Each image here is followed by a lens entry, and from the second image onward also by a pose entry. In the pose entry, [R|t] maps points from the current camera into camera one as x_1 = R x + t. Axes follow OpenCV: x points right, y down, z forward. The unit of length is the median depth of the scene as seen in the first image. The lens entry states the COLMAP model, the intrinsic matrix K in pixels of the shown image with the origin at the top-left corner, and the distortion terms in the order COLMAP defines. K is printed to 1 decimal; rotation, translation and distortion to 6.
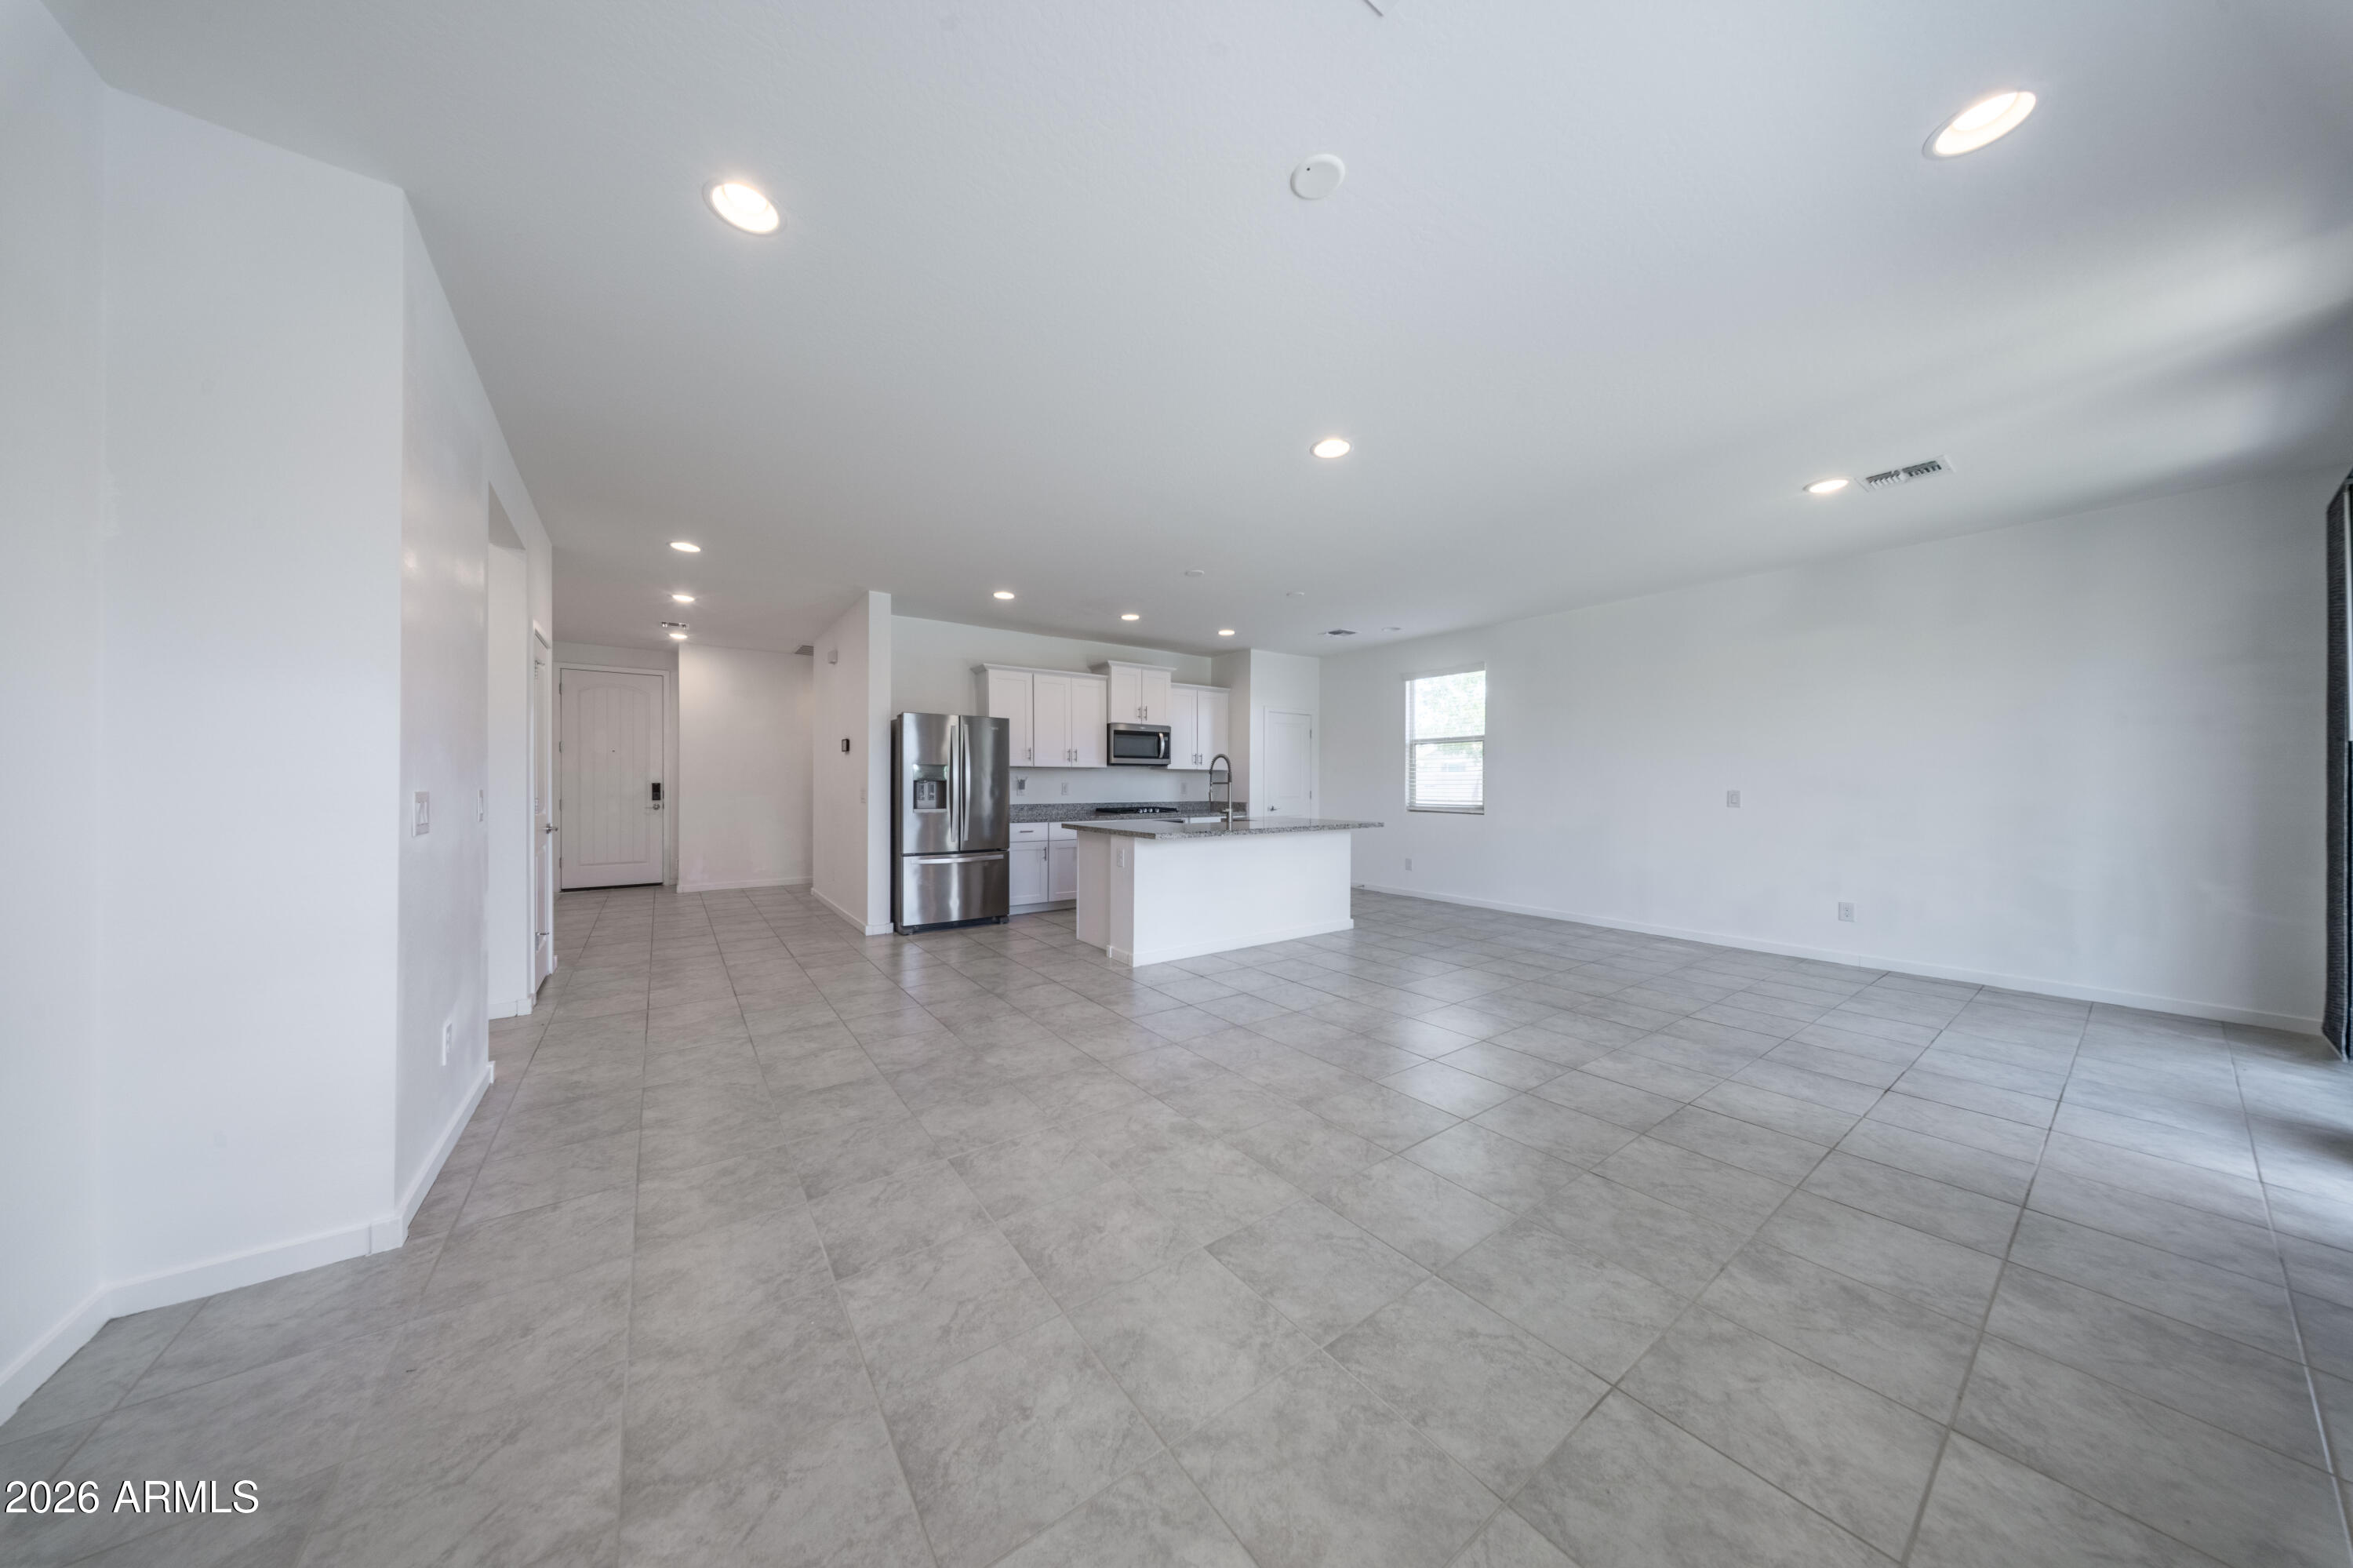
lens RADIAL K [[703.8, 0, 1157.3], [0, 703.8, 786.2], [0, 0, 1]] dist [0.012391, -0.005289]
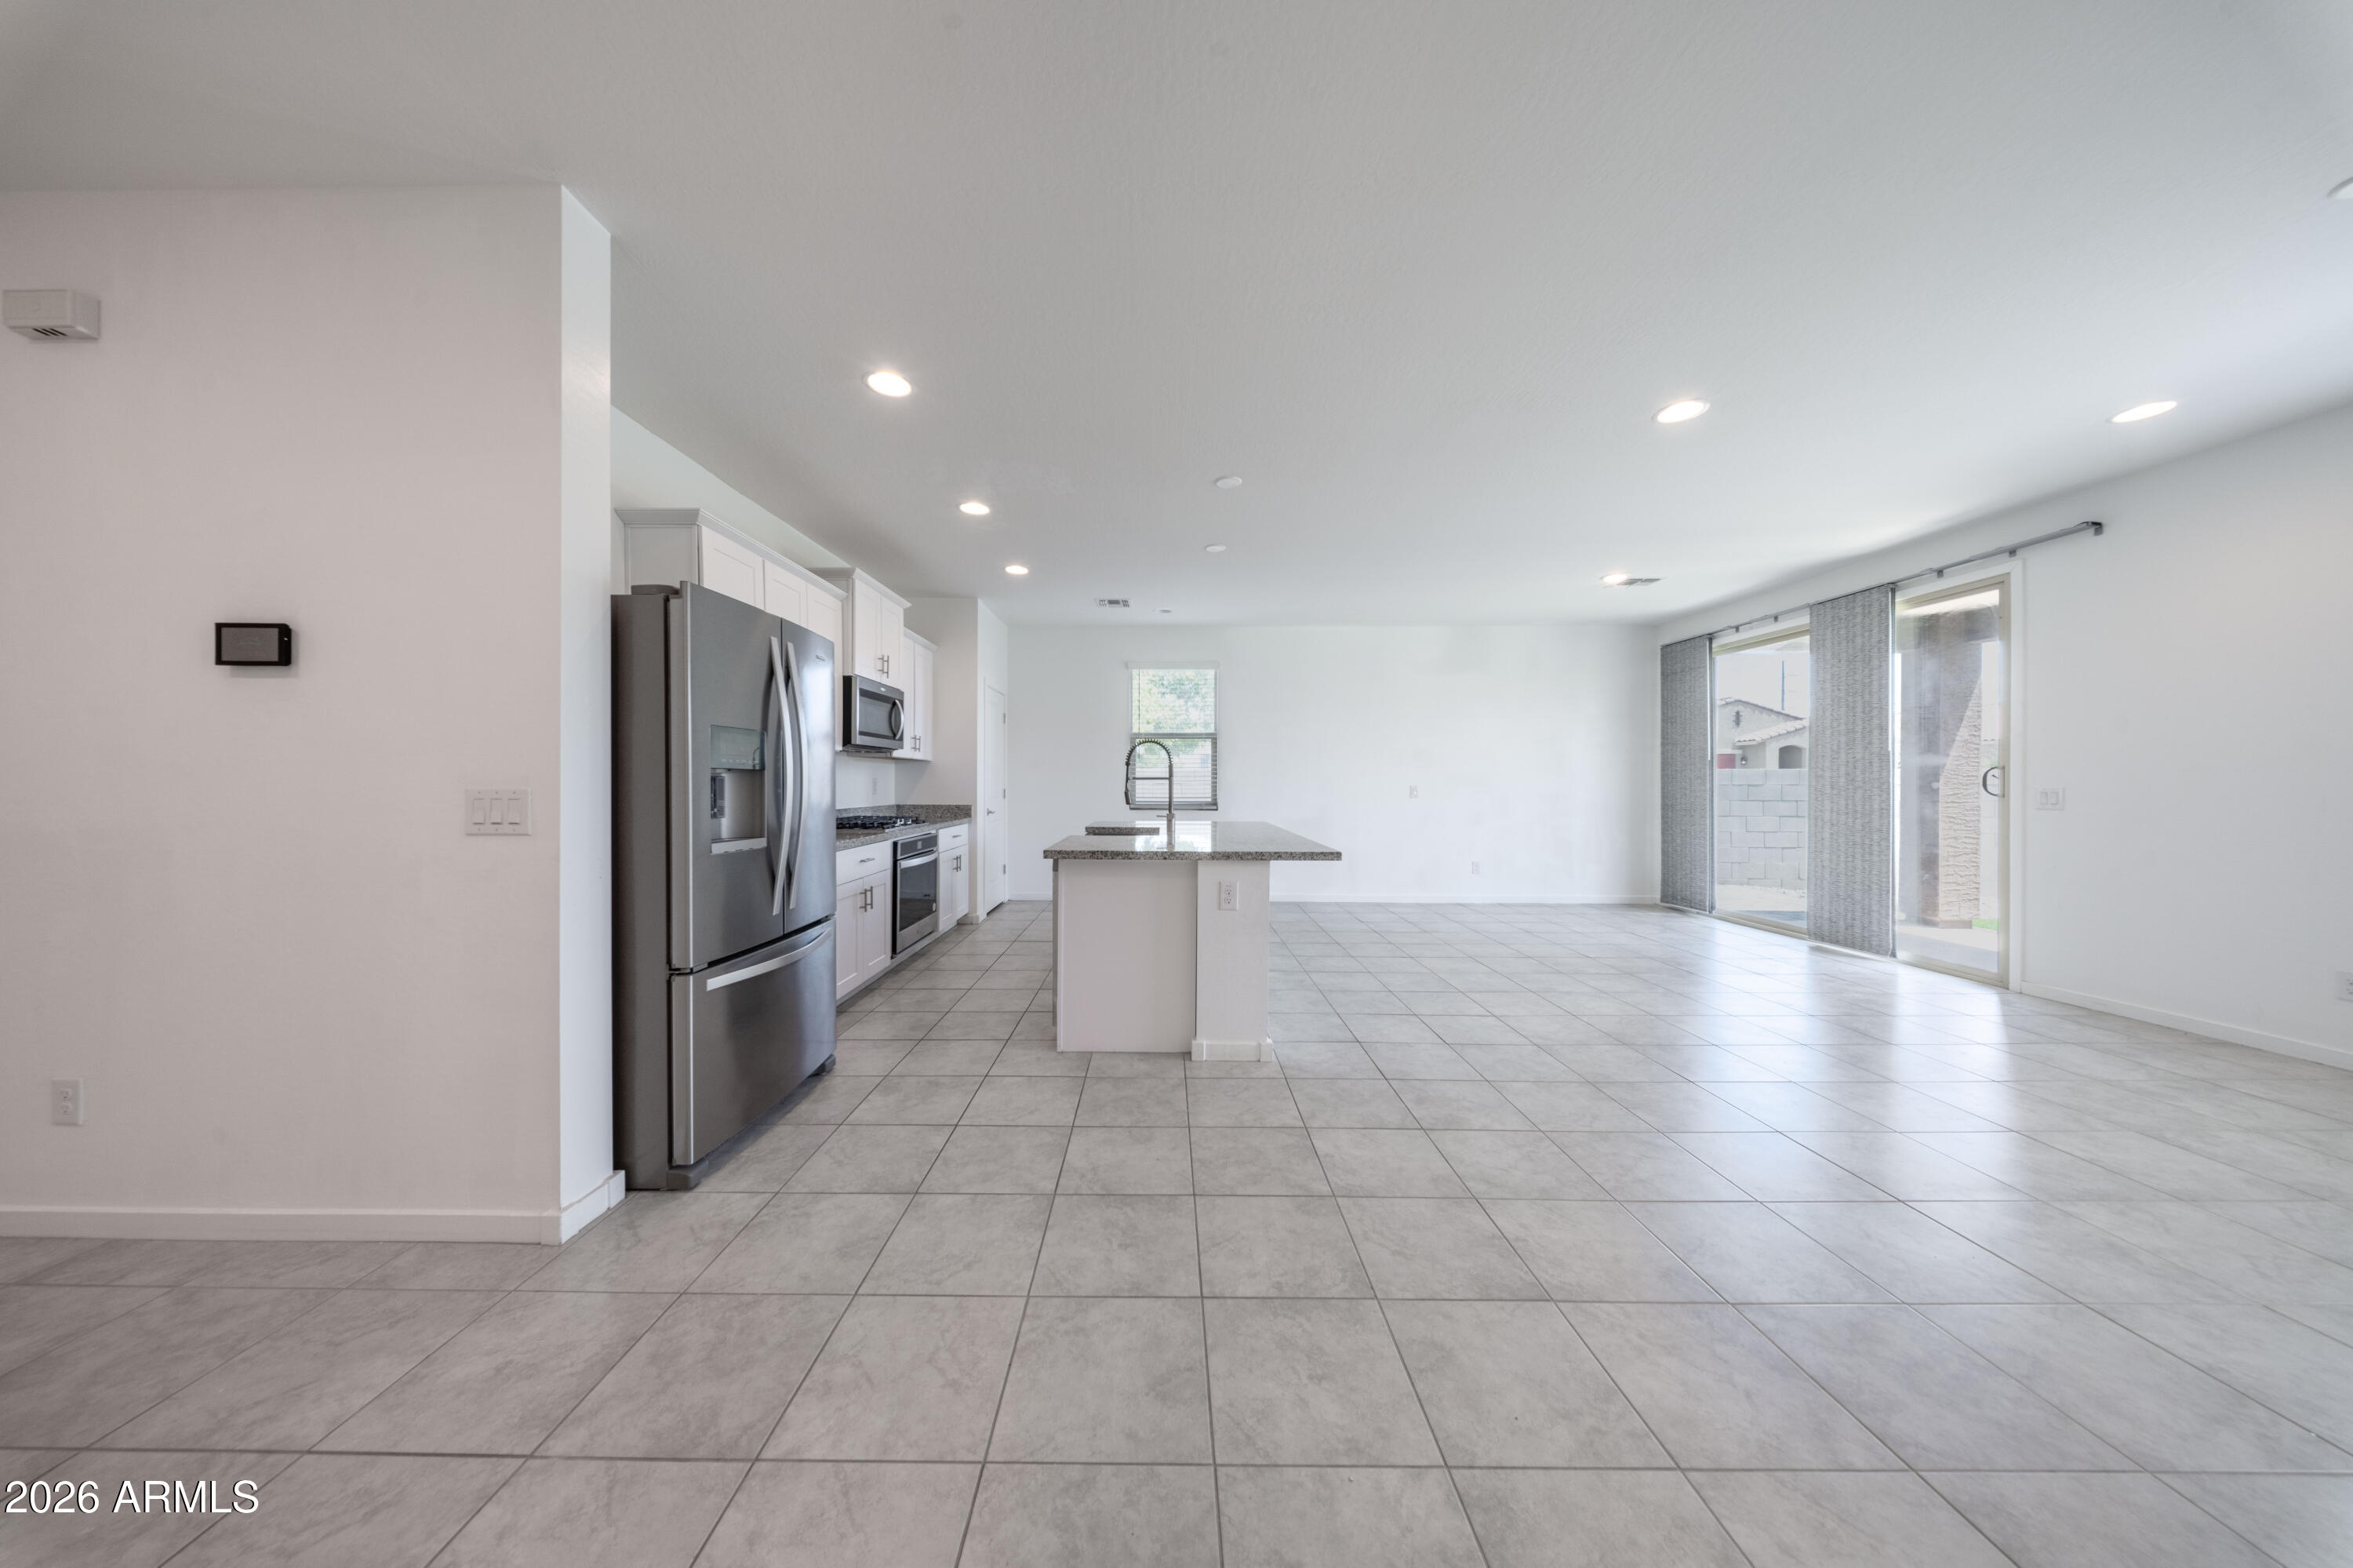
lens RADIAL K [[703.8, 0, 1157.3], [0, 703.8, 786.2], [0, 0, 1]] dist [0.012391, -0.005289]
pose [[0.583011, -0.005624, 0.812444, -0.717690], [0.002209, 0.999983, 0.005337, -0.001097], [-0.812461, -0.001317, 0.583014, 0.813397]]
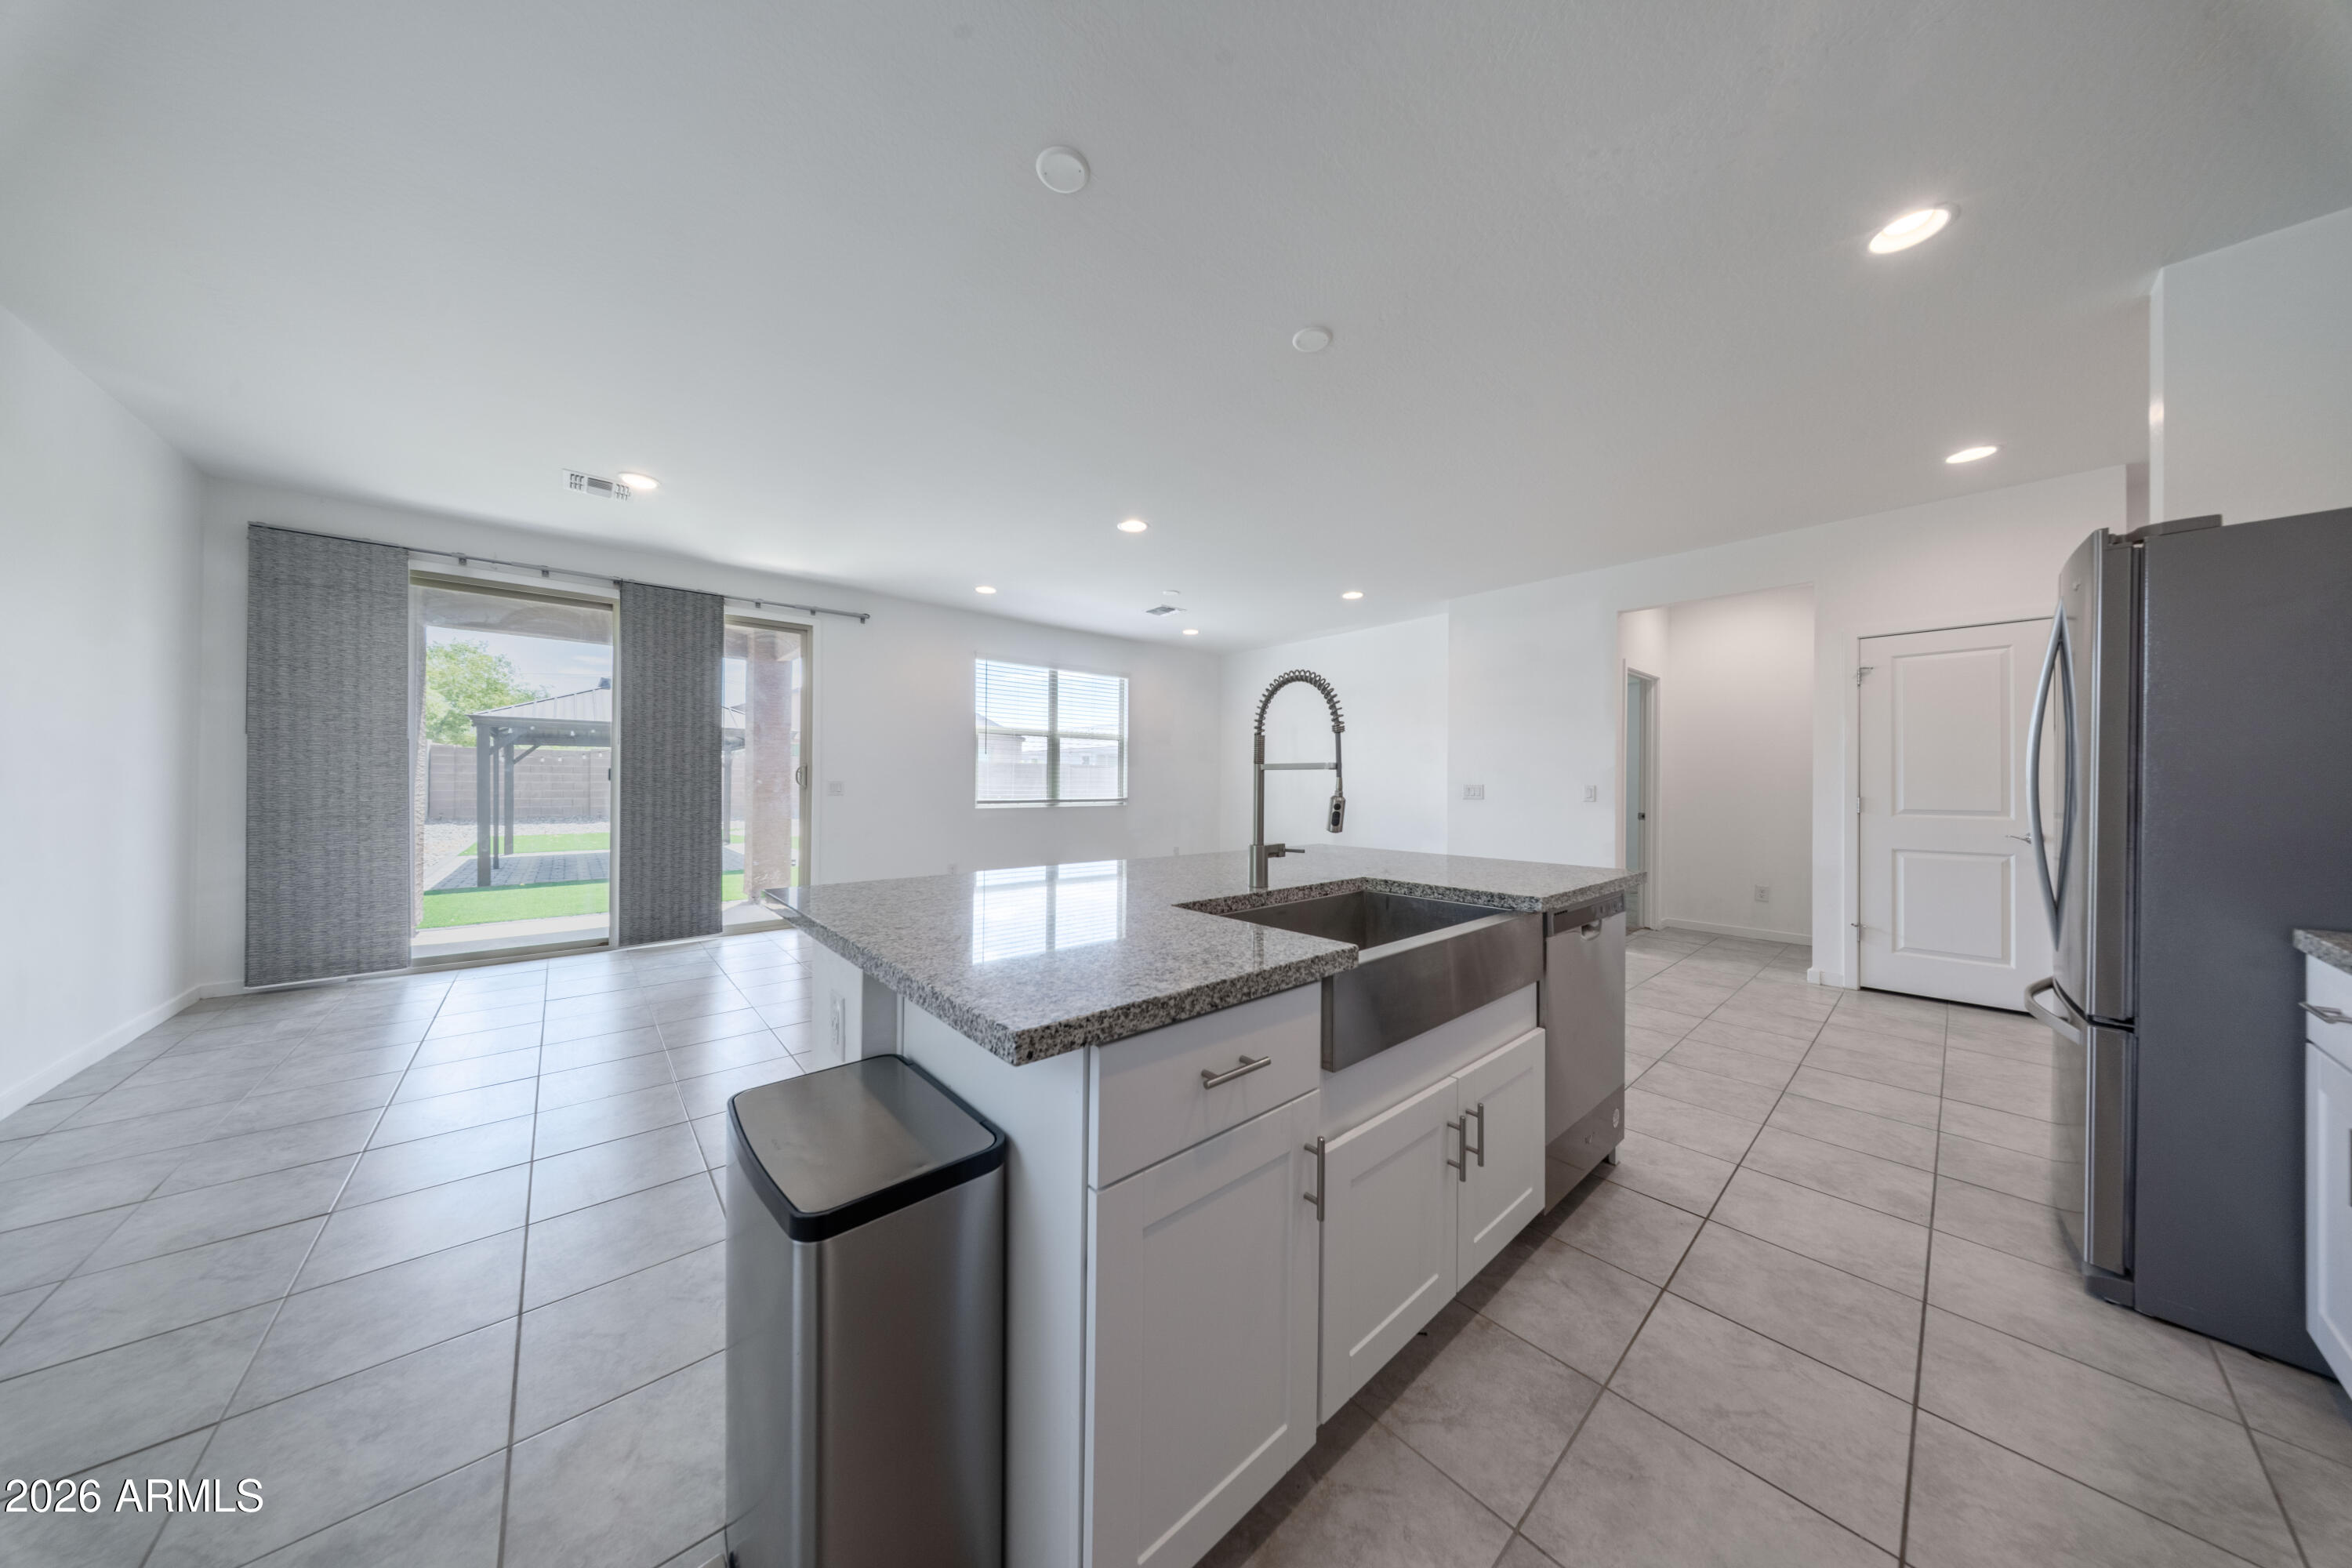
lens RADIAL K [[692.1, 0, 1166.0], [0, 692.1, 777.5], [0, 0, 1]] dist [0.010142, -0.003413]
pose [[-0.994468, -0.010239, -0.104542, 0.253142], [-0.009700, 0.999937, -0.005662, 0.004037], [0.104593, -0.004616, -0.994504, 1.853940]]
